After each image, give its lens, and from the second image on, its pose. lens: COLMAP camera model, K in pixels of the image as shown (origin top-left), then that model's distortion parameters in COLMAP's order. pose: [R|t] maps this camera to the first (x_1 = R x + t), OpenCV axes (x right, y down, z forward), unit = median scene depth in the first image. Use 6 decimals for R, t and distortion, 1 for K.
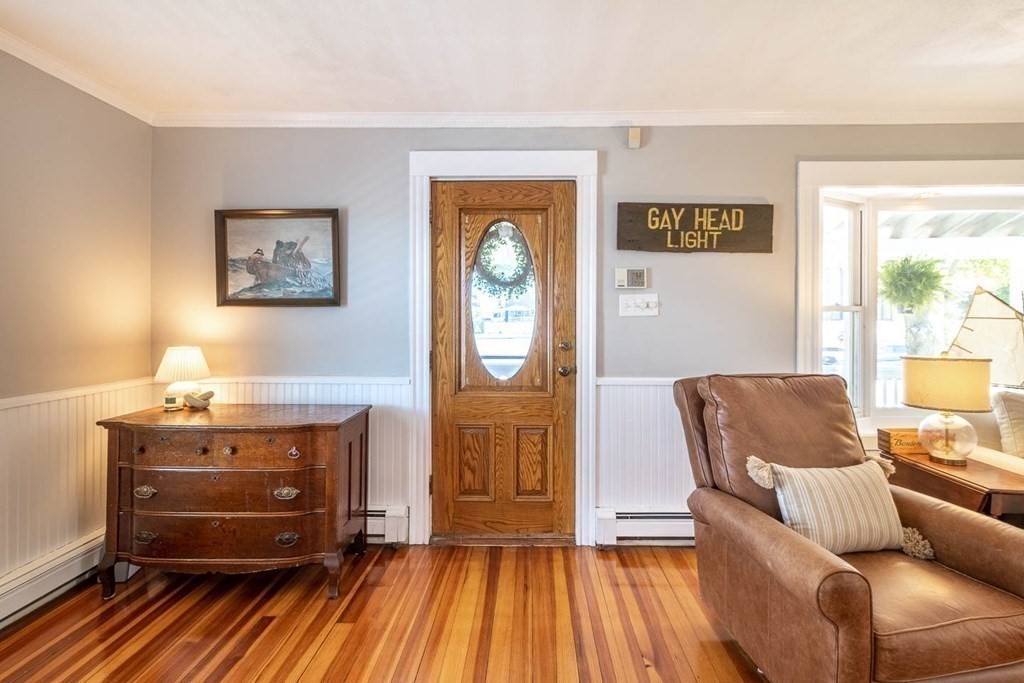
lens RADIAL K [[501.3, 0, 515.7], [0, 501.3, 314.4], [0, 0, 1]] dist [0.011290, -0.000204]
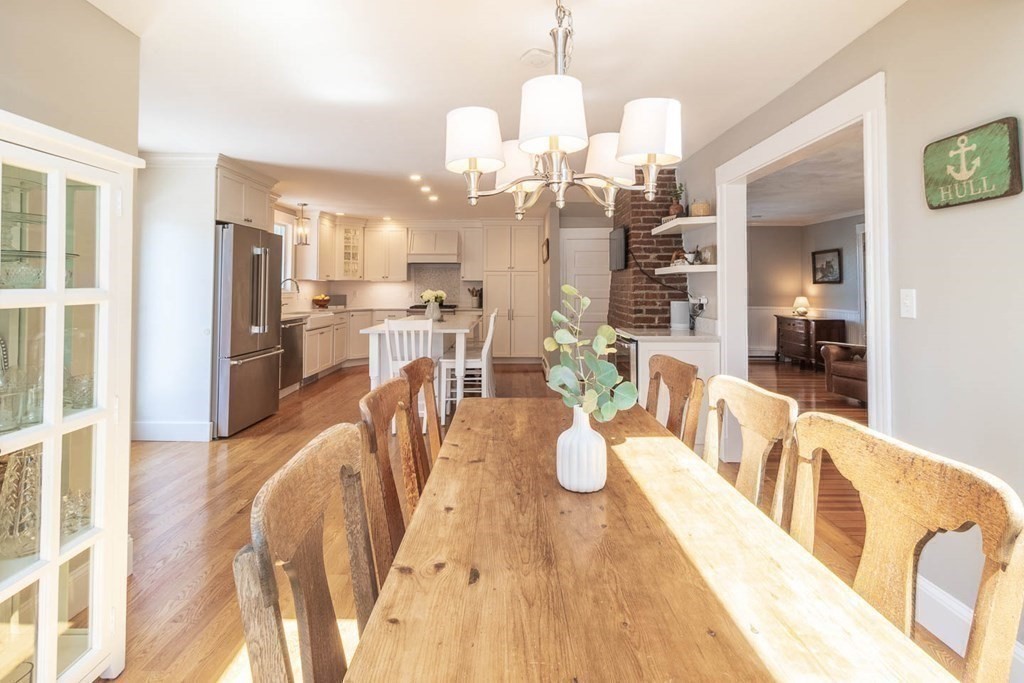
lens RADIAL K [[516.9, 0, 513.2], [0, 516.9, 273.7], [0, 0, 1]] dist [0.001522, 0.000002]
pose [[0.031224, -0.027087, -0.999145, 2.462191], [-0.000609, 0.999632, -0.027120, 0.006977], [0.999512, 0.001455, 0.031196, -0.893582]]
